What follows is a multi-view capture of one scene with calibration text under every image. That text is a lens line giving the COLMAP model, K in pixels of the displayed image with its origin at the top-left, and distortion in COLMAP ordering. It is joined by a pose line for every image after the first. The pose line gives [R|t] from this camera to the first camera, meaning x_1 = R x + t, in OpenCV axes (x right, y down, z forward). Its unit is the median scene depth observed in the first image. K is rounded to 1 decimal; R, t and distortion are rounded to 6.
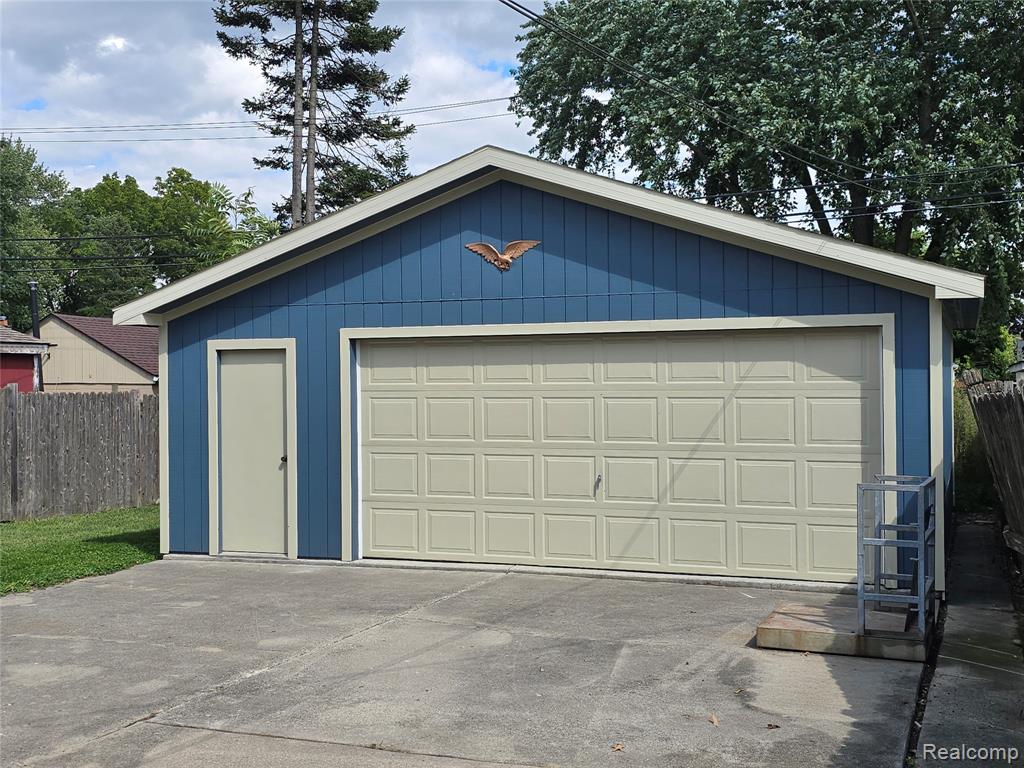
lens RADIAL K [[1179.7, 0, 512.3], [0, 1179.7, 359.1], [0, 0, 1]] dist [0.015753, -0.004529]
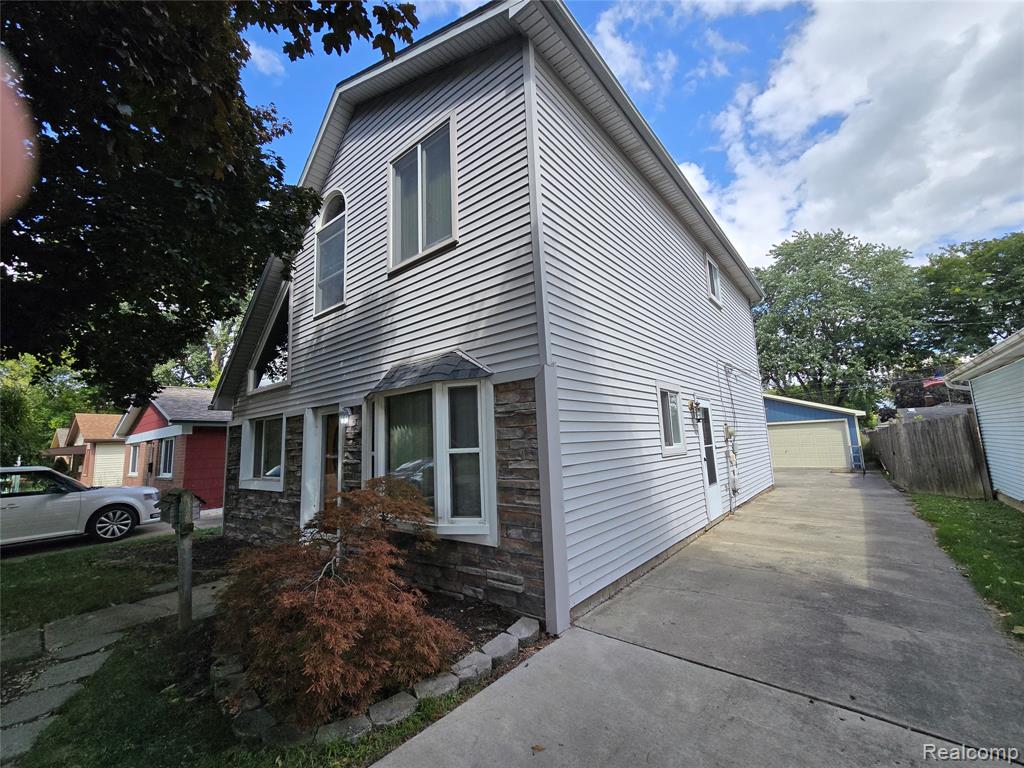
lens RADIAL K [[423.5, 0, 509.7], [0, 423.5, 386.1], [0, 0, 1]] dist [-0.003401, -0.000035]
pose [[0.950906, -0.068641, -0.301771, -0.574506], [0.032639, 0.991898, -0.122769, 0.003790], [0.307753, 0.106892, 0.945443, -1.383774]]
